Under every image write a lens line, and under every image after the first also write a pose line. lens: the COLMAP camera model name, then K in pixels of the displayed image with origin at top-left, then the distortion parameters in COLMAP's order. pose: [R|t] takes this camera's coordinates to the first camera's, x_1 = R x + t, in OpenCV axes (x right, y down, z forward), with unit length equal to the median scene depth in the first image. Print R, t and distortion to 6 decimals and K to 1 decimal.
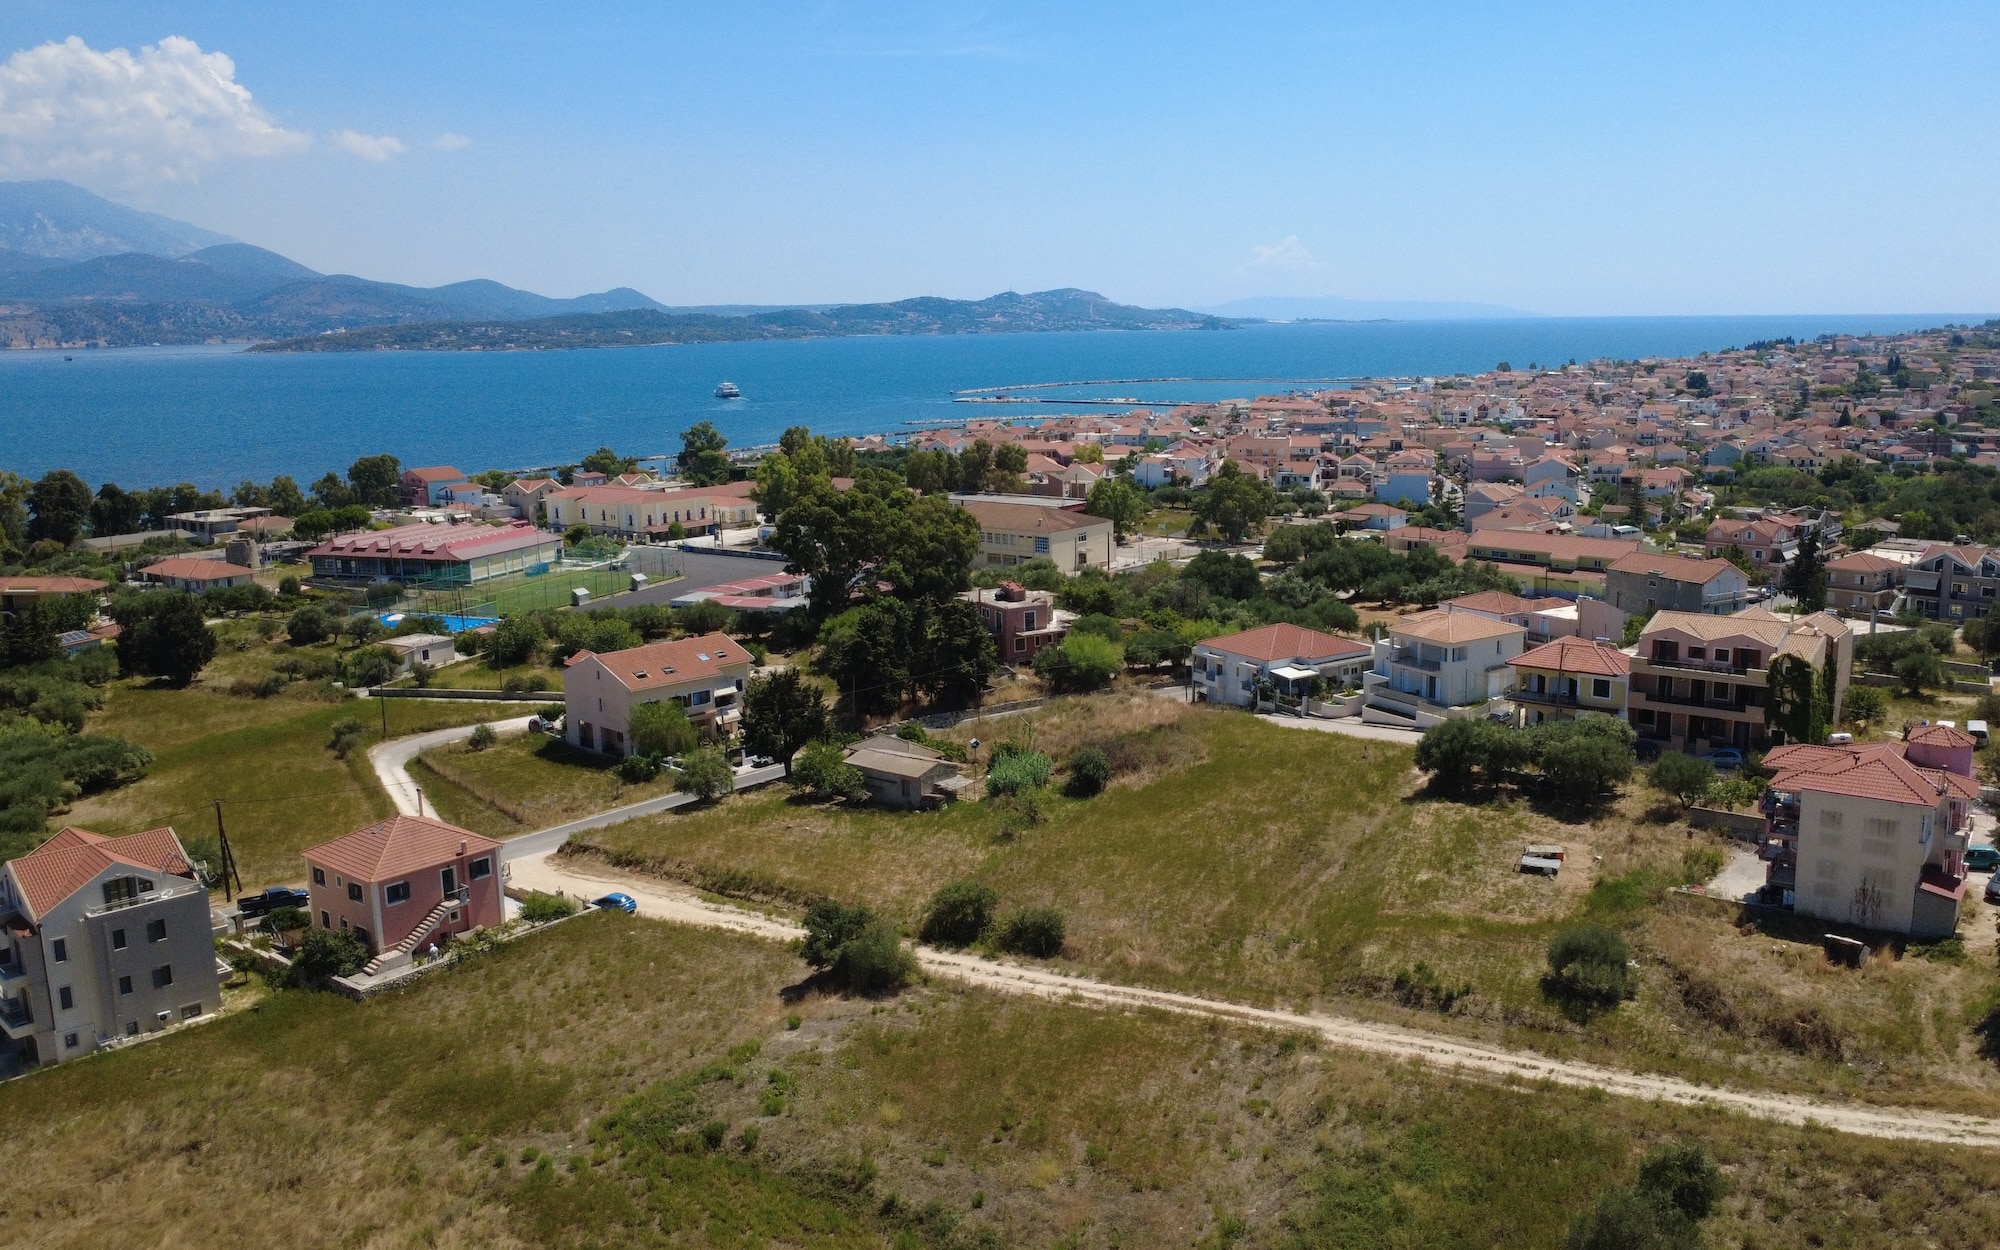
lens RADIAL K [[1610.3, 0, 1109.5], [0, 1610.3, 633.3], [0, 0, 1]] dist [-0.001995, 0.002877]
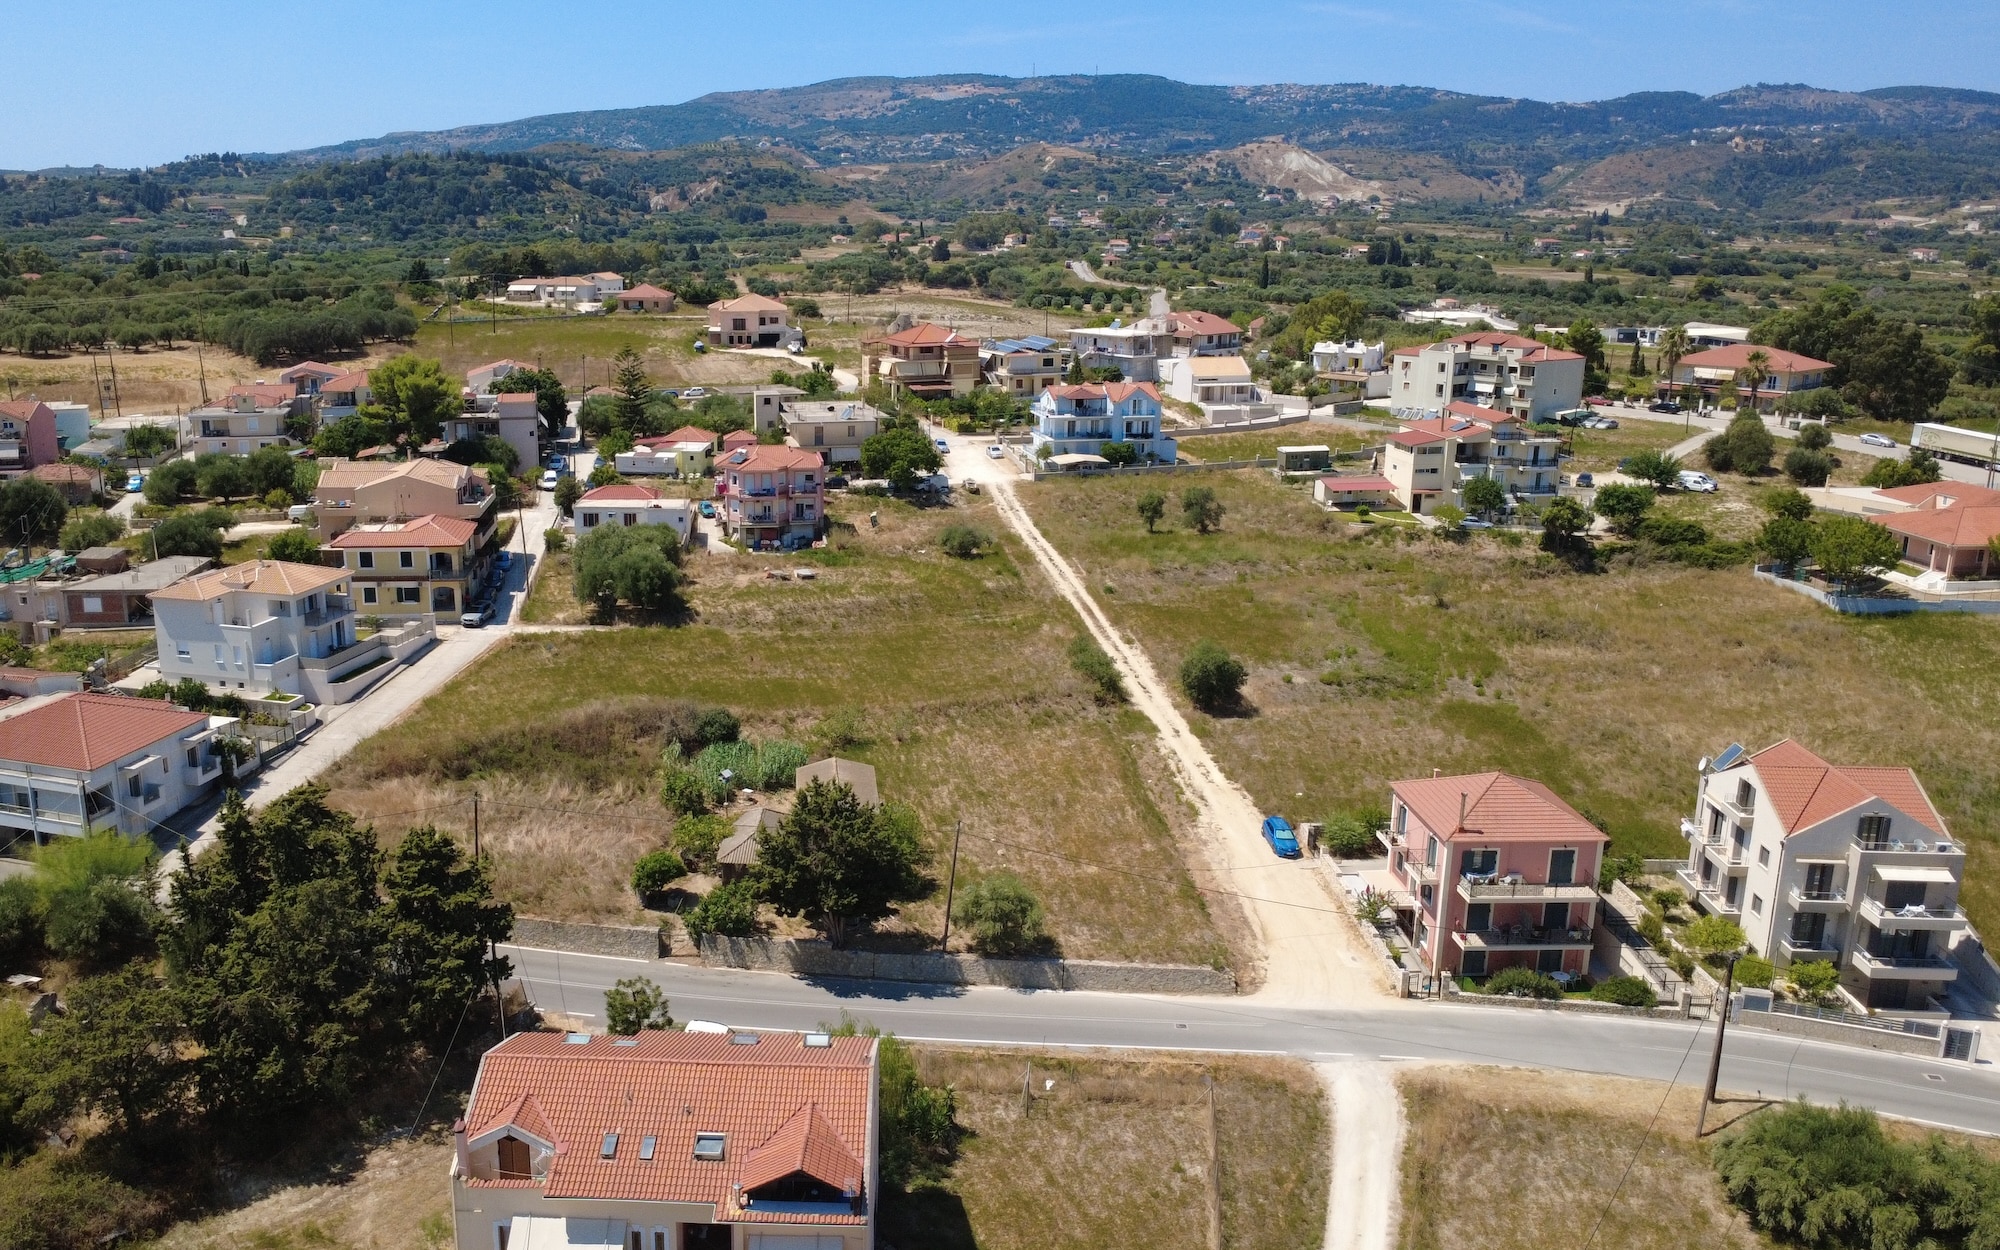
lens RADIAL K [[1569.5, 0, 906.0], [0, 1569.5, 710.6], [0, 0, 1]] dist [0.003265, 0.002804]
pose [[-0.651509, -0.225081, 0.724482, -0.544769], [0.145450, 0.900199, 0.410472, -0.203577], [-0.744567, 0.372802, -0.553750, 1.100969]]
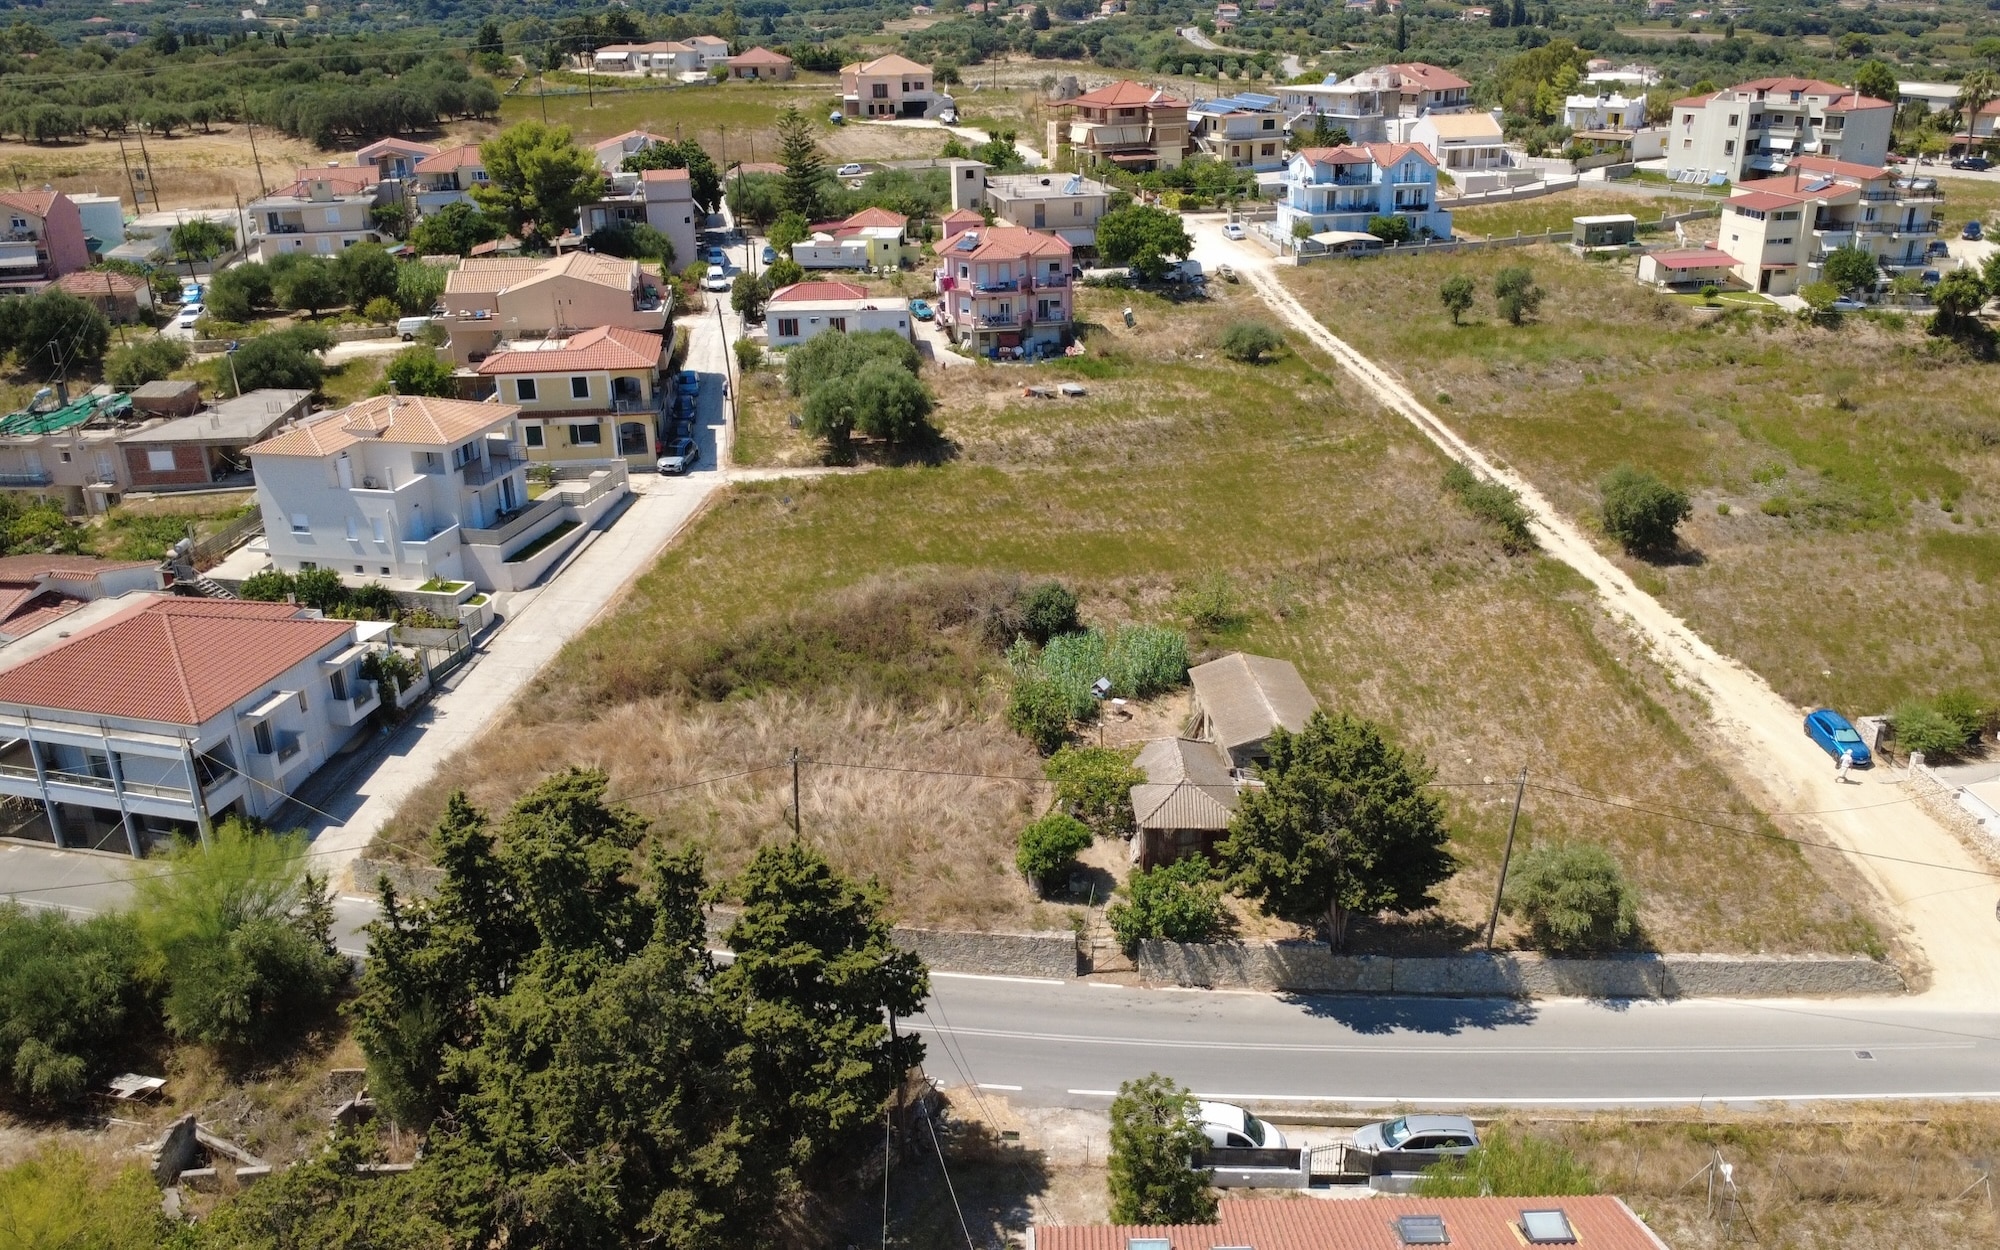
lens RADIAL K [[1569.2, 0, 1080.9], [0, 1569.2, 689.4], [0, 0, 1]] dist [0.000832, 0.003079]
pose [[-0.699685, -0.279936, 0.657325, -0.349924], [0.149837, 0.842085, 0.518113, -0.168887], [-0.698562, 0.461008, -0.547250, 1.069775]]
